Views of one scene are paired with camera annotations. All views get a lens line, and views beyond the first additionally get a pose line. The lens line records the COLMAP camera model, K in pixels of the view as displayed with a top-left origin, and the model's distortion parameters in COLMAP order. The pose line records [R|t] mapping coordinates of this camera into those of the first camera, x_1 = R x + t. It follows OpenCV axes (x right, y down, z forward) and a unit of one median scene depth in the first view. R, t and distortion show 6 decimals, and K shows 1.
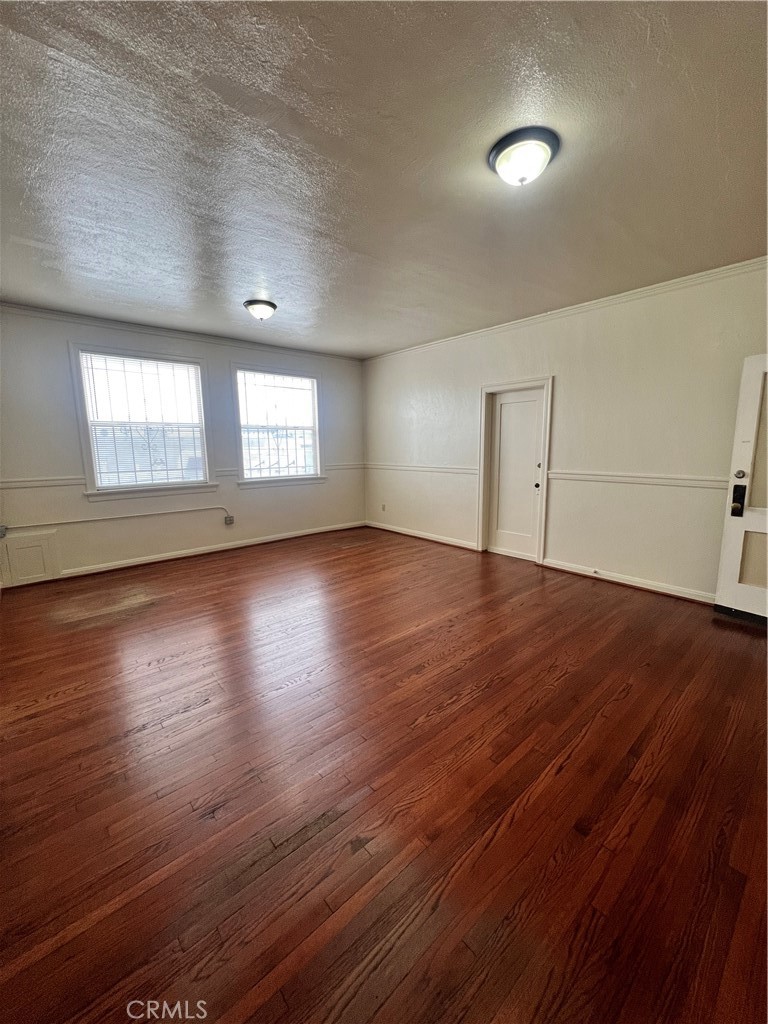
lens RADIAL K [[410.4, 0, 393.1], [0, 410.4, 514.1], [0, 0, 1]] dist [-0.004316, -0.000934]
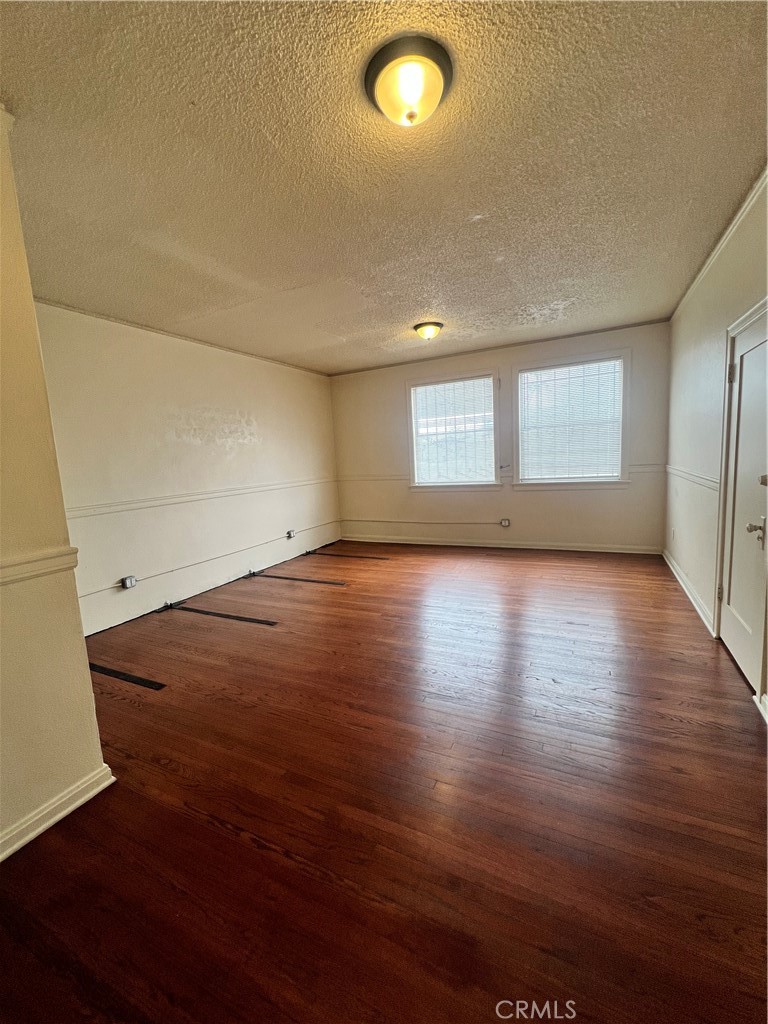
lens RADIAL K [[410.4, 0, 389.1], [0, 410.4, 502.9], [0, 0, 1]] dist [-0.004316, -0.000934]
pose [[0.366071, 0.088905, -0.926330, 0.530609], [-0.104976, 0.993017, 0.053821, -0.060022], [0.924647, 0.077540, 0.372847, 0.396022]]
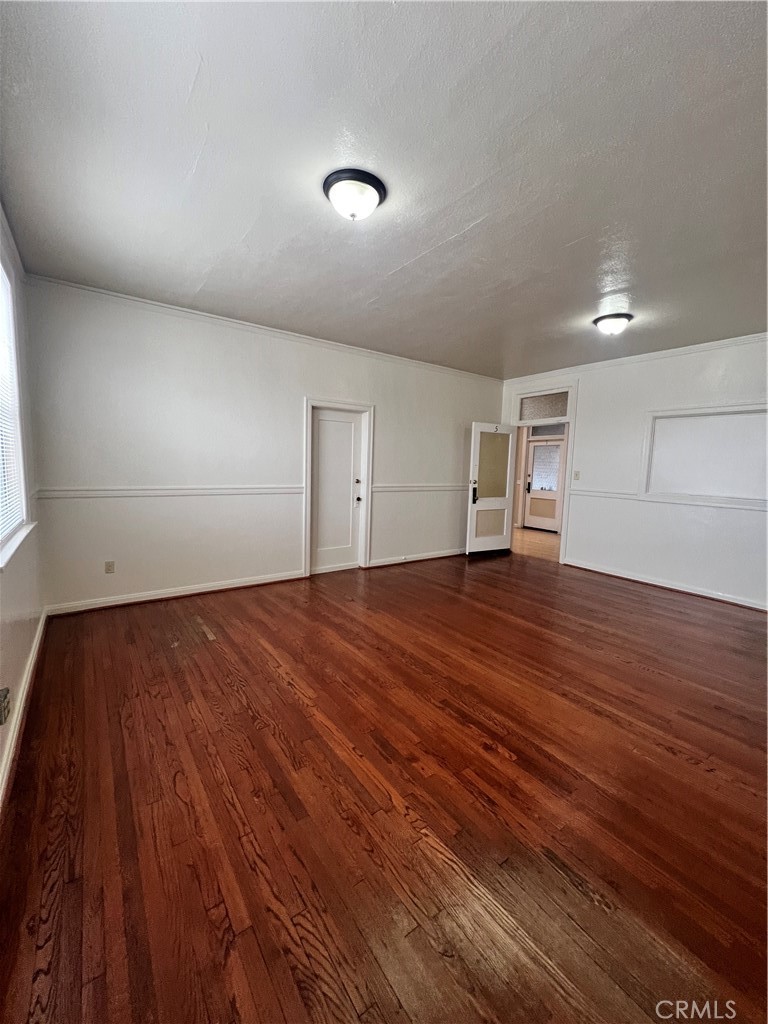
lens RADIAL K [[410.4, 0, 383.6], [0, 410.4, 513.6], [0, 0, 1]] dist [-0.004316, -0.000934]
pose [[0.108365, -0.113042, 0.987663, -0.729546], [0.132414, 0.986302, 0.098358, -0.128616], [-0.985253, 0.120122, 0.121849, 0.786354]]
